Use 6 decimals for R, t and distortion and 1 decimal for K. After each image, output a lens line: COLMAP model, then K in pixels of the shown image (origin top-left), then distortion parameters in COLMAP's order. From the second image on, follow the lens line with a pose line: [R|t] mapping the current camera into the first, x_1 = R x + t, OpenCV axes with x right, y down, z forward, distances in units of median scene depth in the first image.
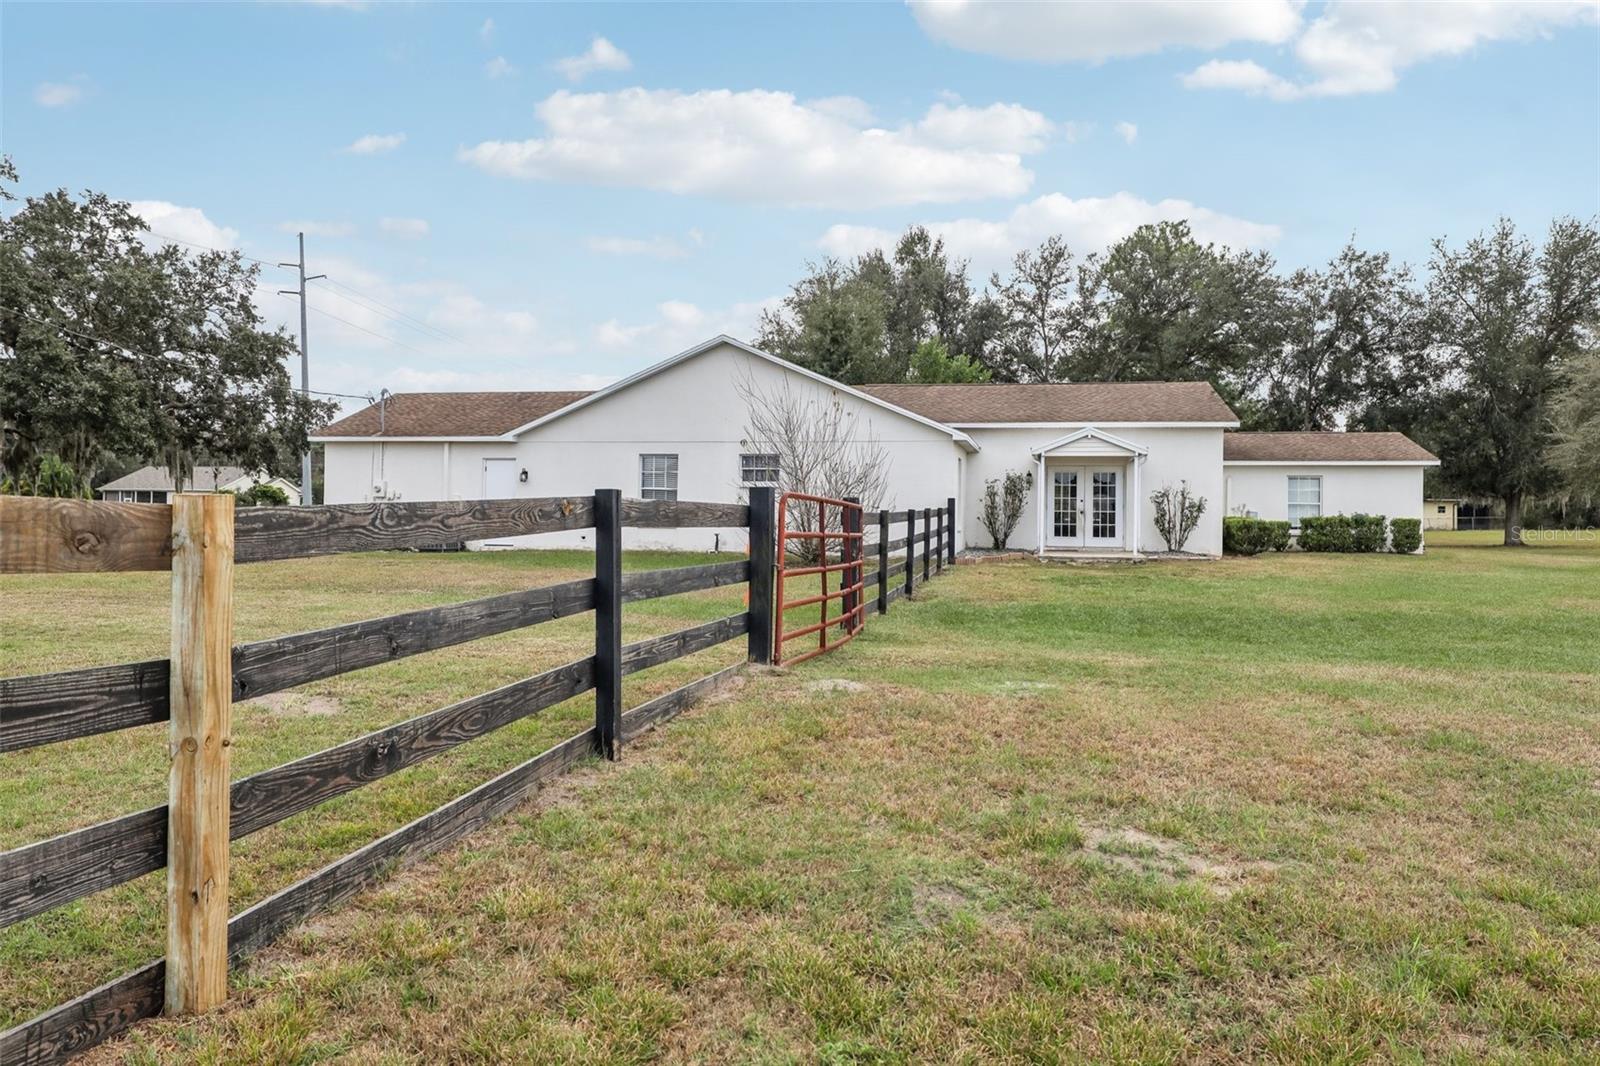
lens RADIAL K [[1050.9, 0, 804.6], [0, 1050.9, 506.8], [0, 0, 1]] dist [-0.002590, -0.000509]
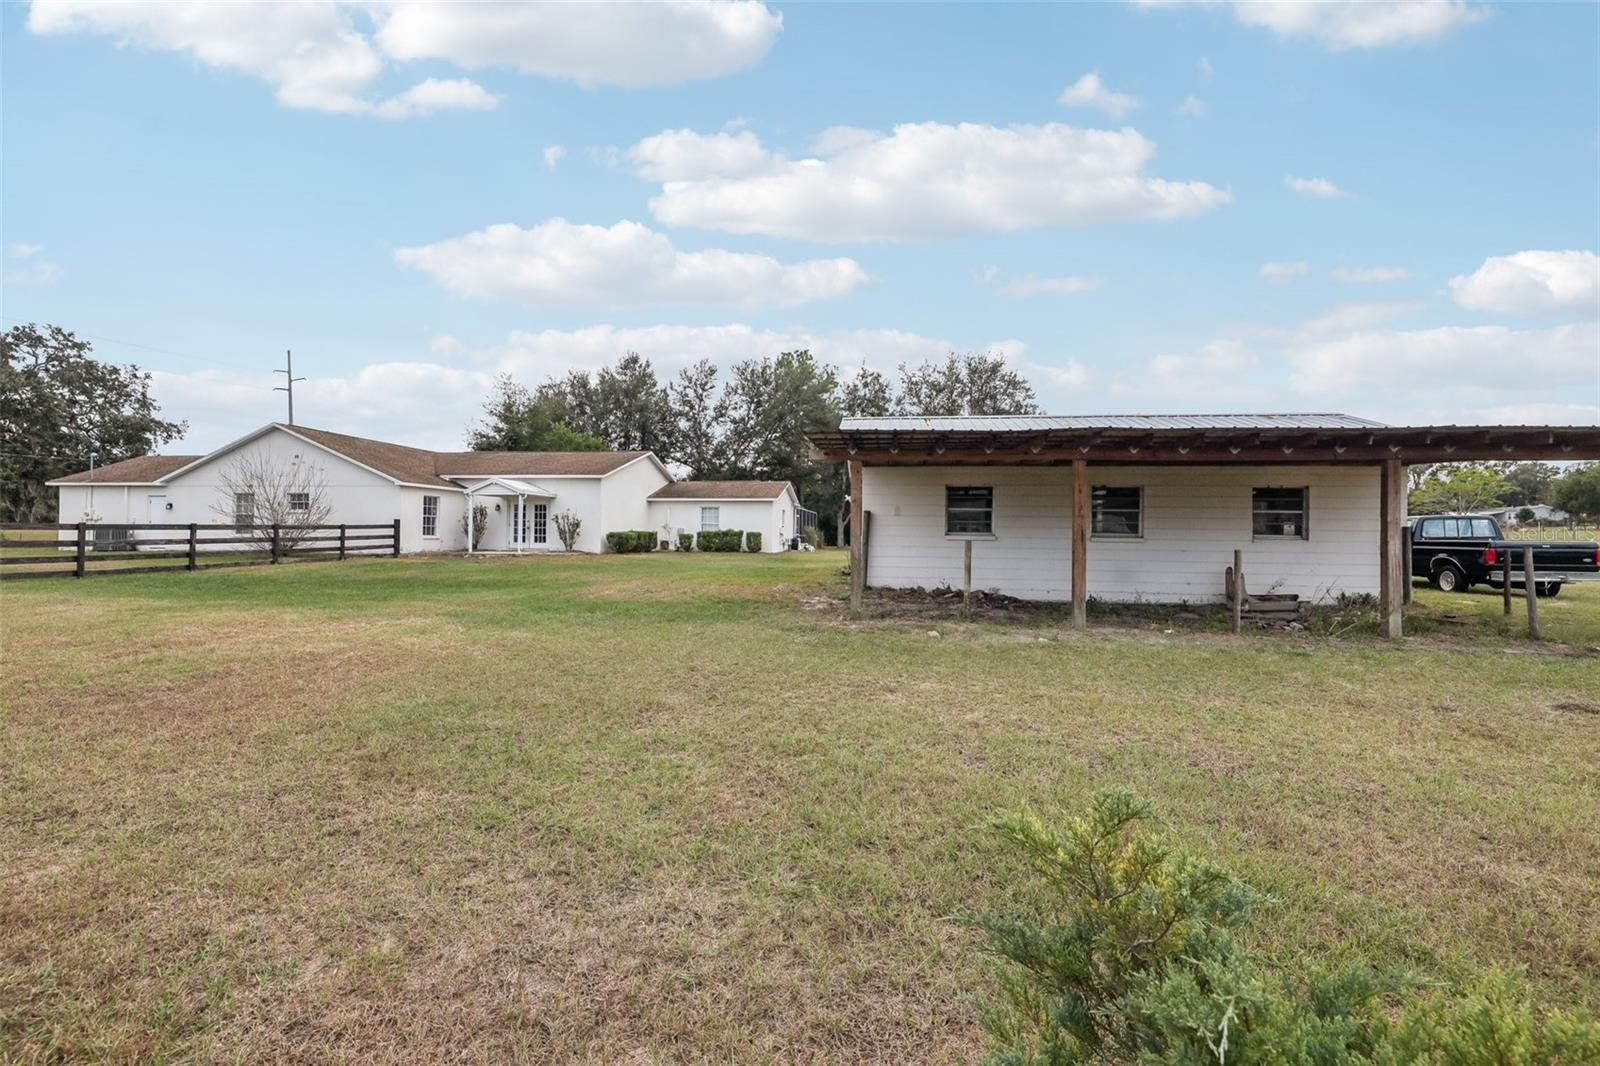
lens RADIAL K [[694.8, 0, 800.0], [0, 694.8, 533.0], [0, 0, 1]] dist [0.001493, -0.000089]
pose [[0.998995, -0.001385, 0.044802, 0.597881], [0.001251, 0.999995, 0.003020, 0.009452], [-0.044806, -0.002961, 0.998991, -0.129925]]
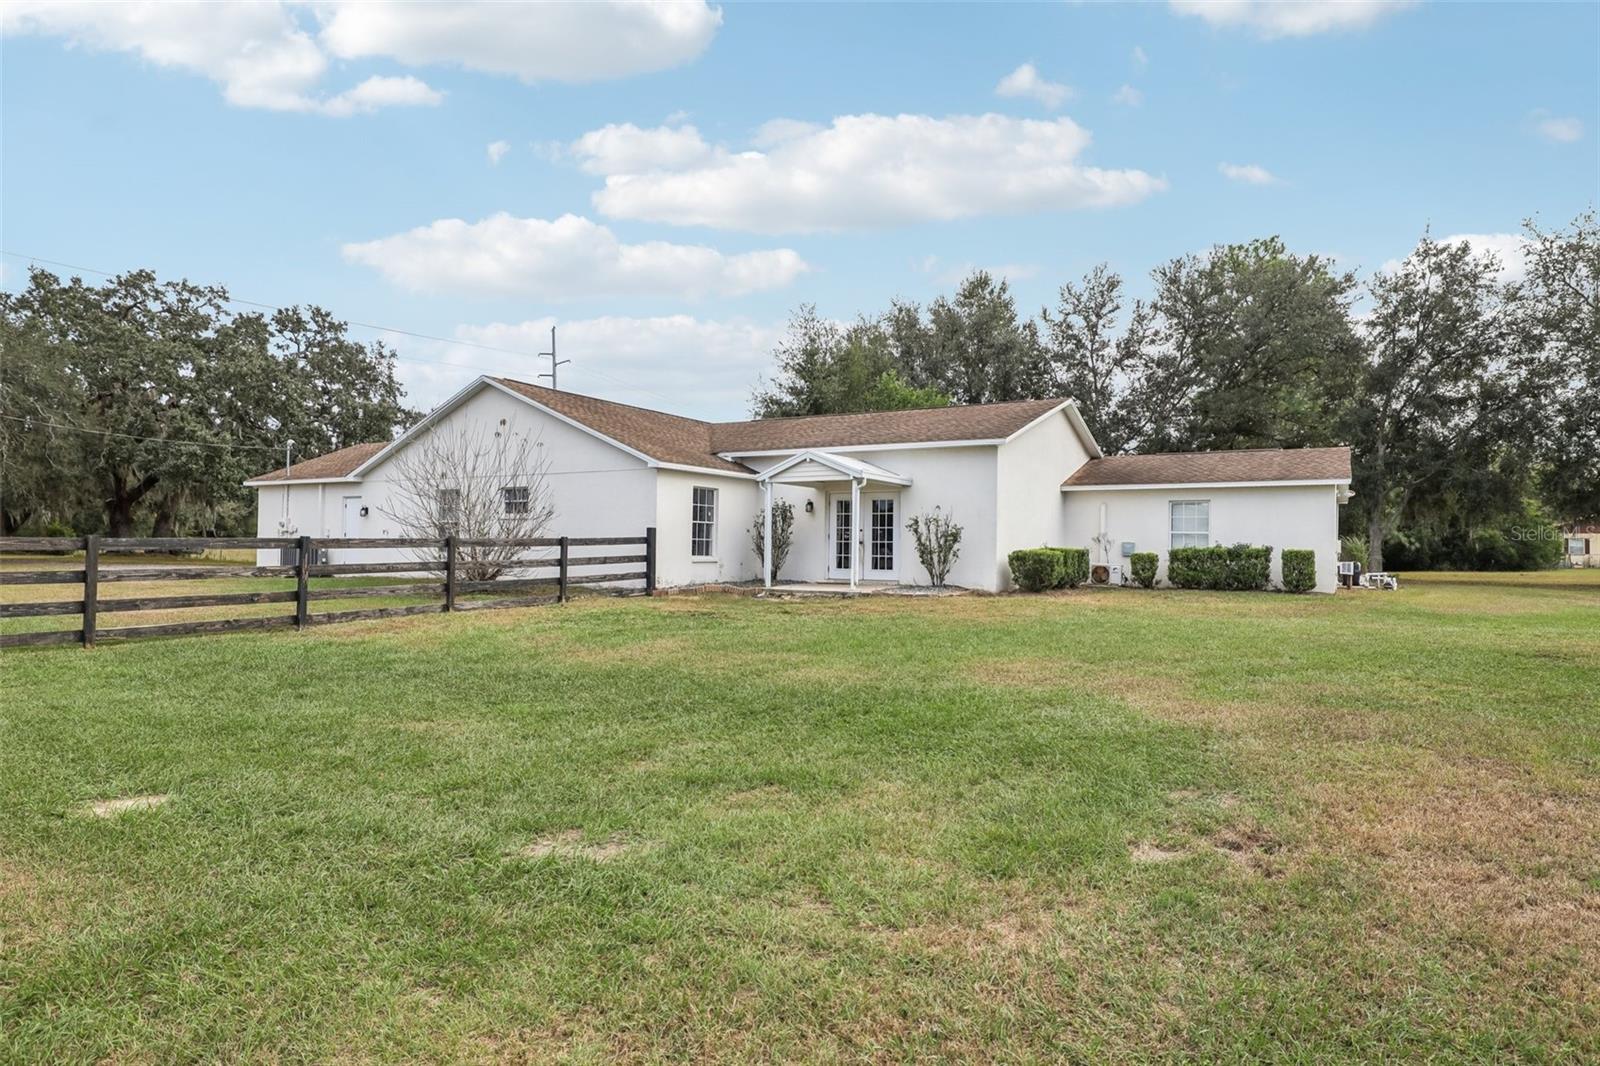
lens RADIAL K [[891.9, 0, 800.0], [0, 891.9, 533.0], [0, 0, 1]] dist [0.001293, 0.000715]
pose [[0.943989, -0.005703, -0.329927, 0.435678], [0.001677, 0.999921, -0.012484, 0.005861], [0.329972, 0.011232, 0.943924, 0.211409]]
